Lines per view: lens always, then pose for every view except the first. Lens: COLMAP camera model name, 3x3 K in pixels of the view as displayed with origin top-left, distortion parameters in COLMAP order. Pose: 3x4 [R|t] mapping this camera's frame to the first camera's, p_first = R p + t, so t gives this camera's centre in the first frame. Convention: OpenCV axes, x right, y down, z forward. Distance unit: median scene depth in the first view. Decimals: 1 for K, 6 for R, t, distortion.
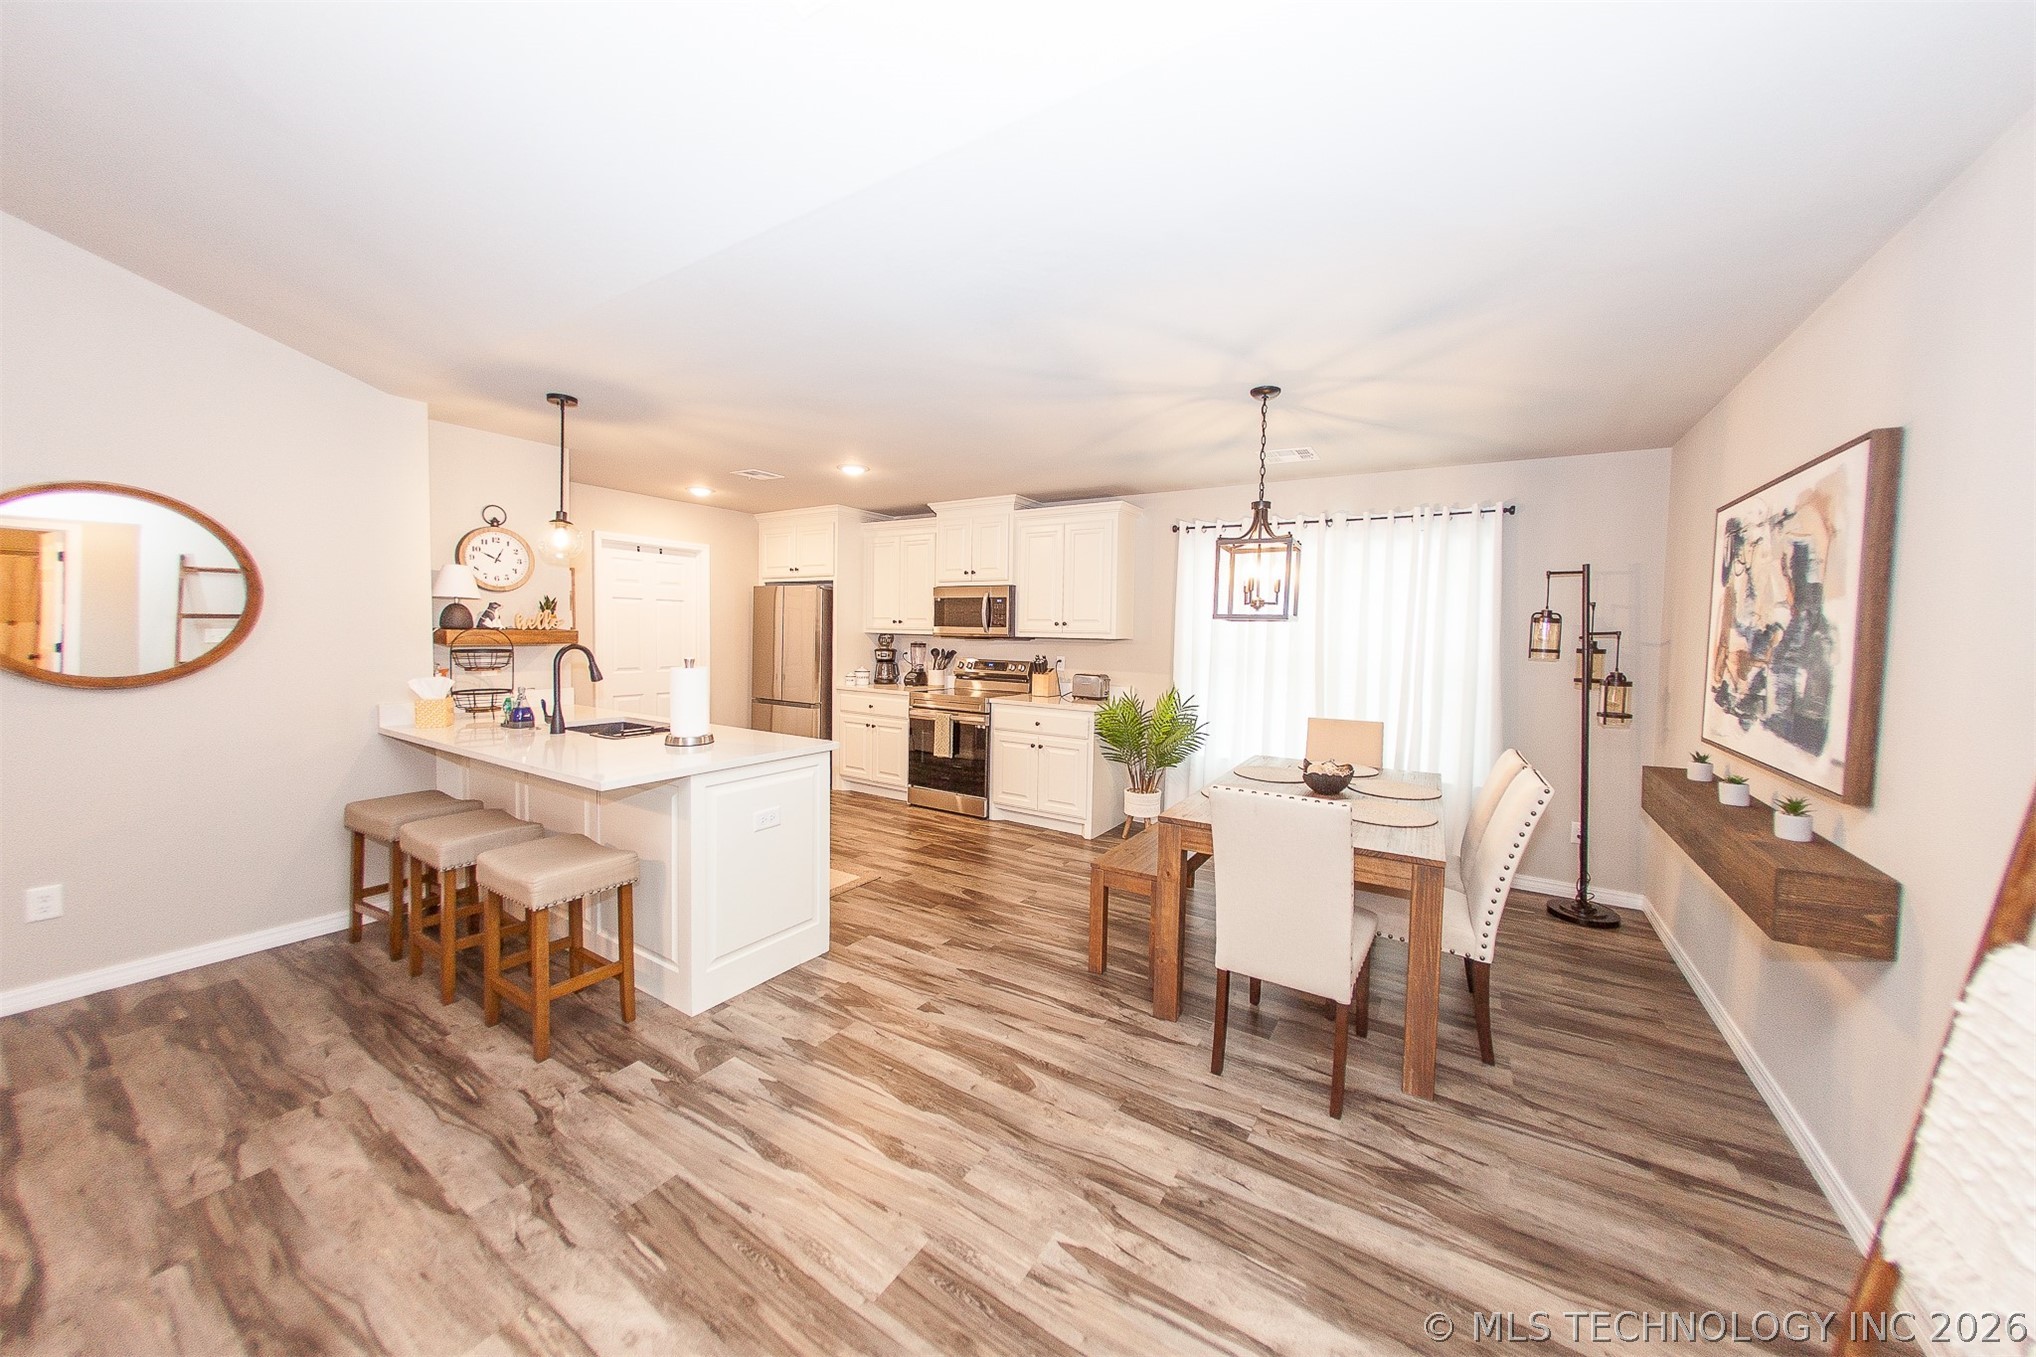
lens RADIAL K [[703.5, 0, 1011.5], [0, 703.5, 668.2], [0, 0, 1]] dist [0.001332, 0.000117]
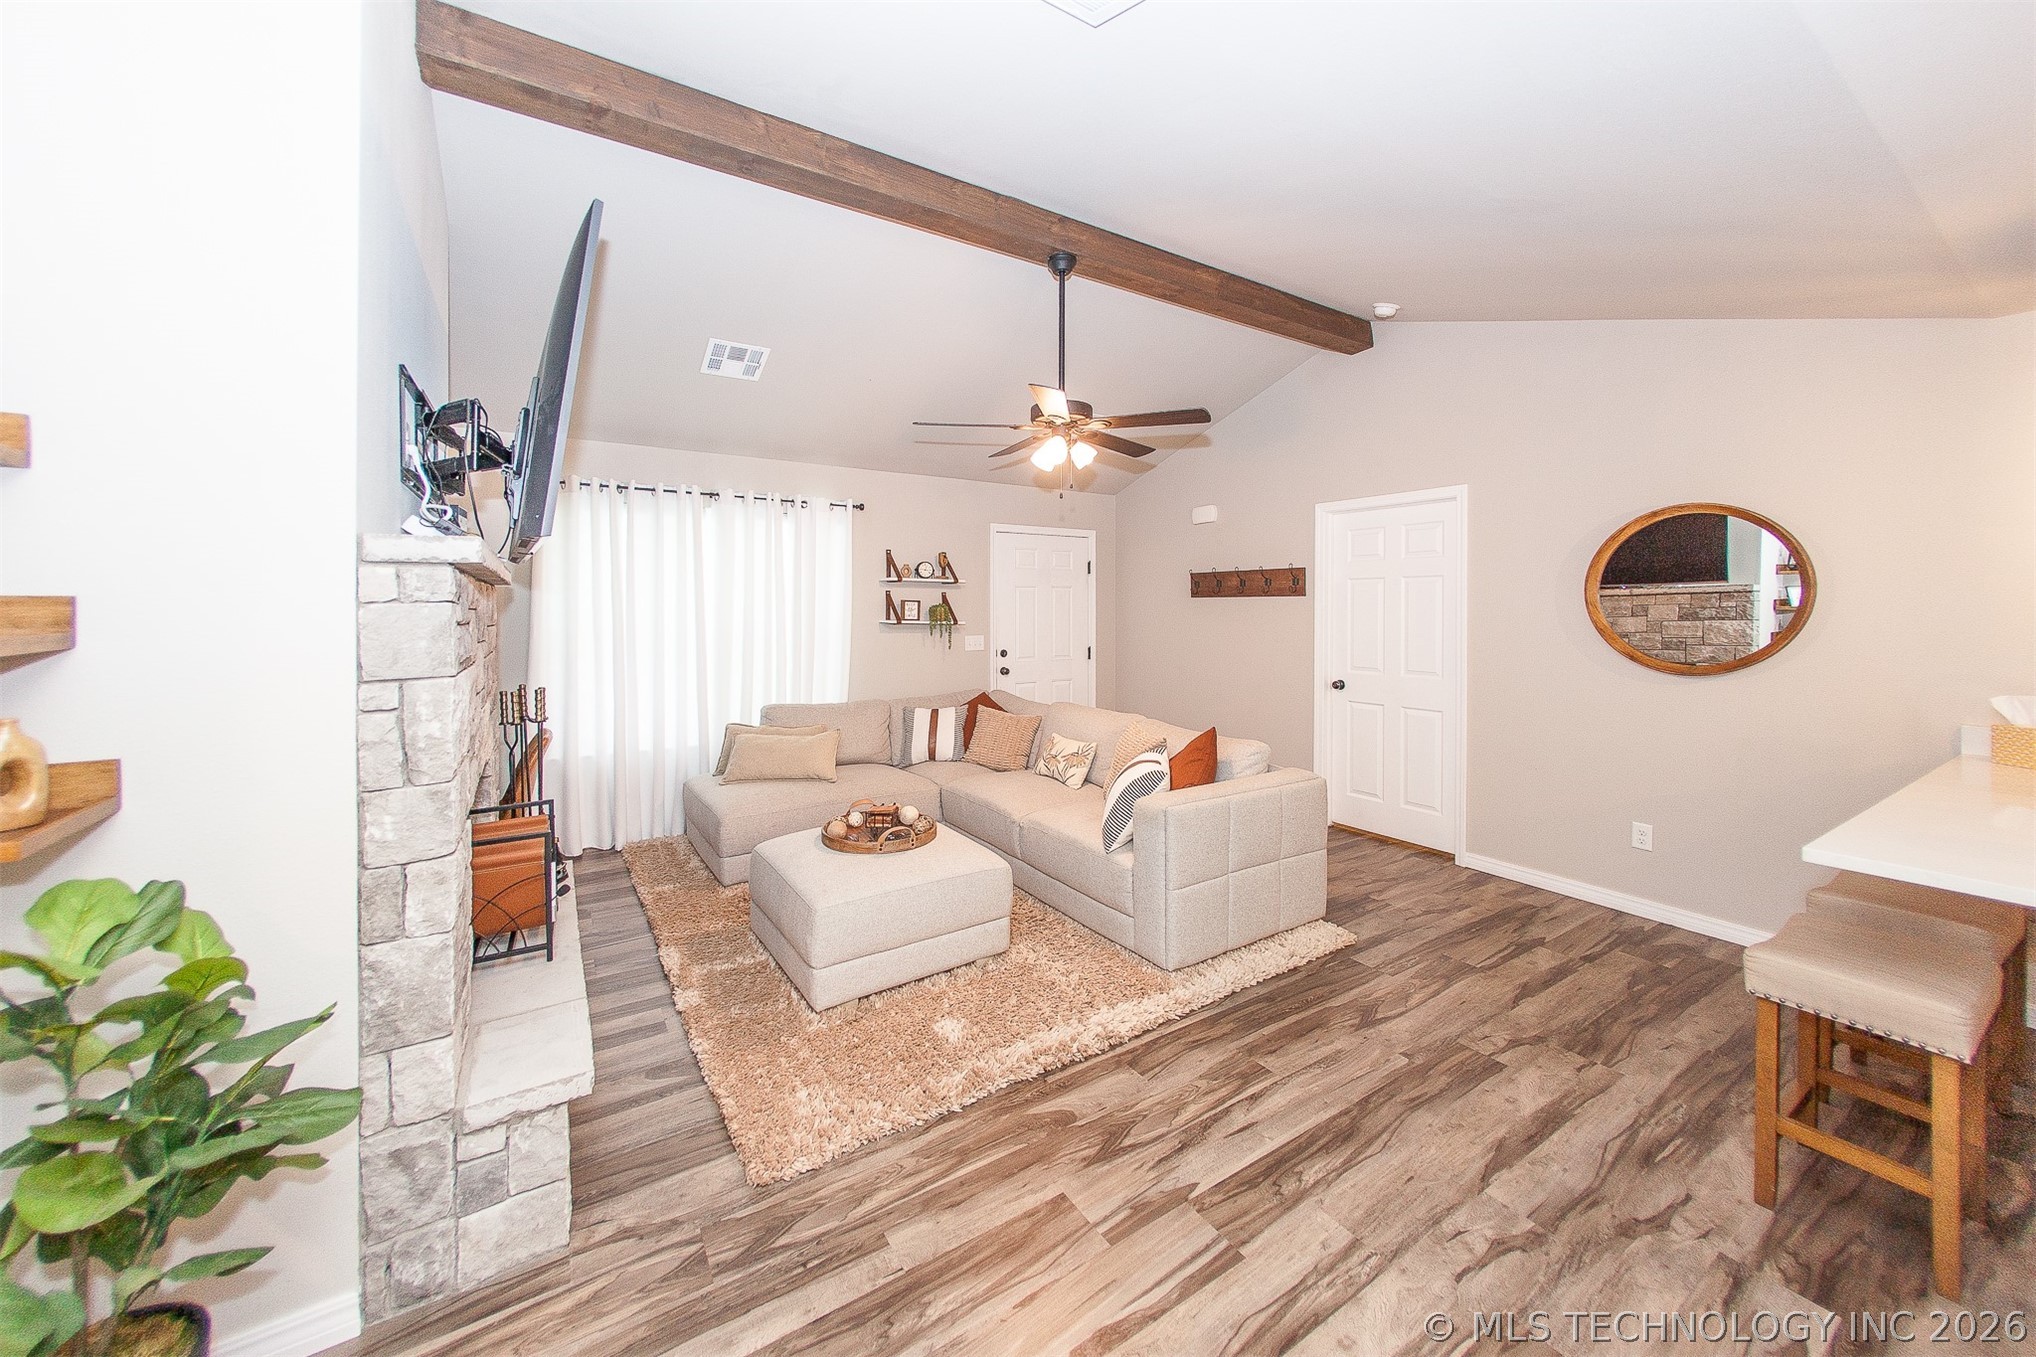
lens RADIAL K [[753.9, 0, 1047.1], [0, 753.9, 612.4], [0, 0, 1]] dist [0.000492, 0.000055]
pose [[-0.401086, -0.017431, -0.915874, 0.170814], [-0.053953, 0.998533, 0.004623, -0.010095], [0.914450, 0.051269, -0.401438, 0.284797]]
